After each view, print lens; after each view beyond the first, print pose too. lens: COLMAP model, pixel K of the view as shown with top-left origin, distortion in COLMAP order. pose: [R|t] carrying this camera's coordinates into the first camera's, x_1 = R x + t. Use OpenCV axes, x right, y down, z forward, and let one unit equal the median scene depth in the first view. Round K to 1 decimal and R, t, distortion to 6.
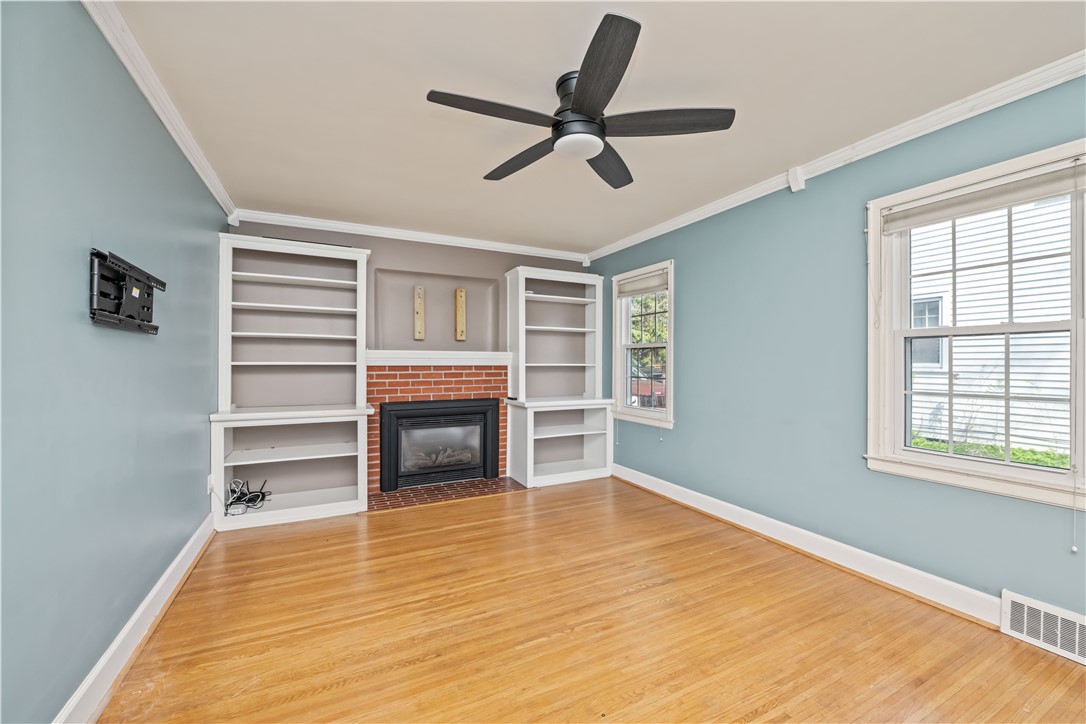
lens RADIAL K [[435.7, 0, 550.8], [0, 435.7, 363.4], [0, 0, 1]] dist [-0.013047, 0.000293]
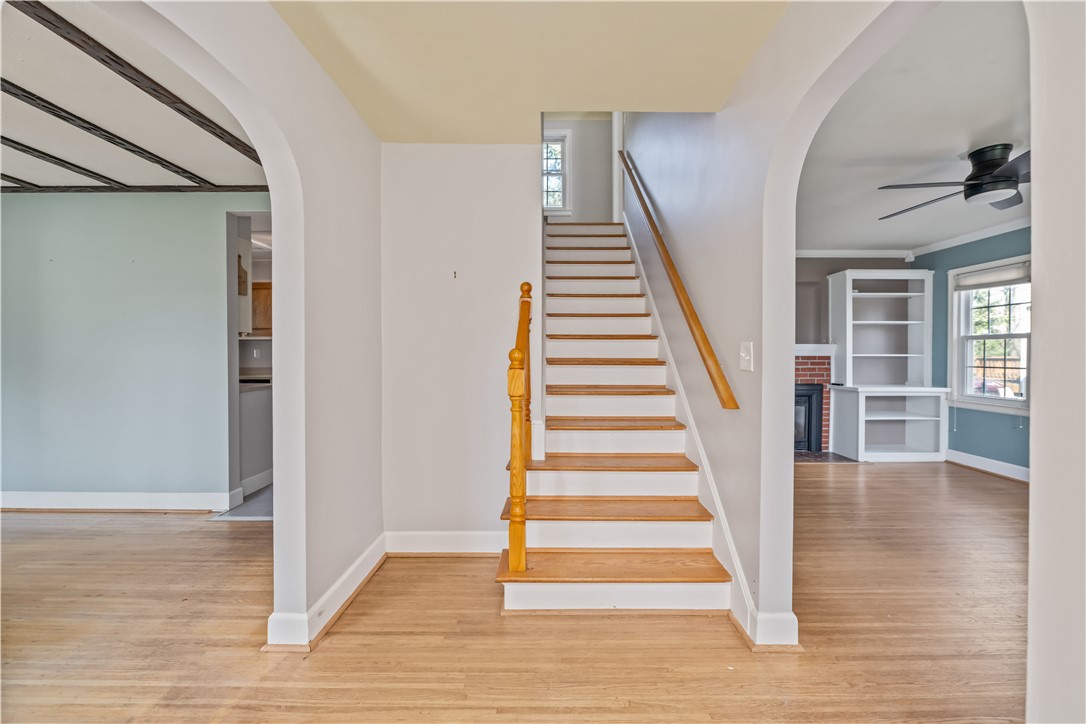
lens RADIAL K [[427.9, 0, 549.2], [0, 427.9, 356.5], [0, 0, 1]] dist [-0.012630, 0.000016]
pose [[0.882321, -0.001690, -0.470645, -0.227653], [0.004370, 0.999980, 0.004603, -0.002213], [0.470628, -0.006118, 0.882310, -0.351924]]
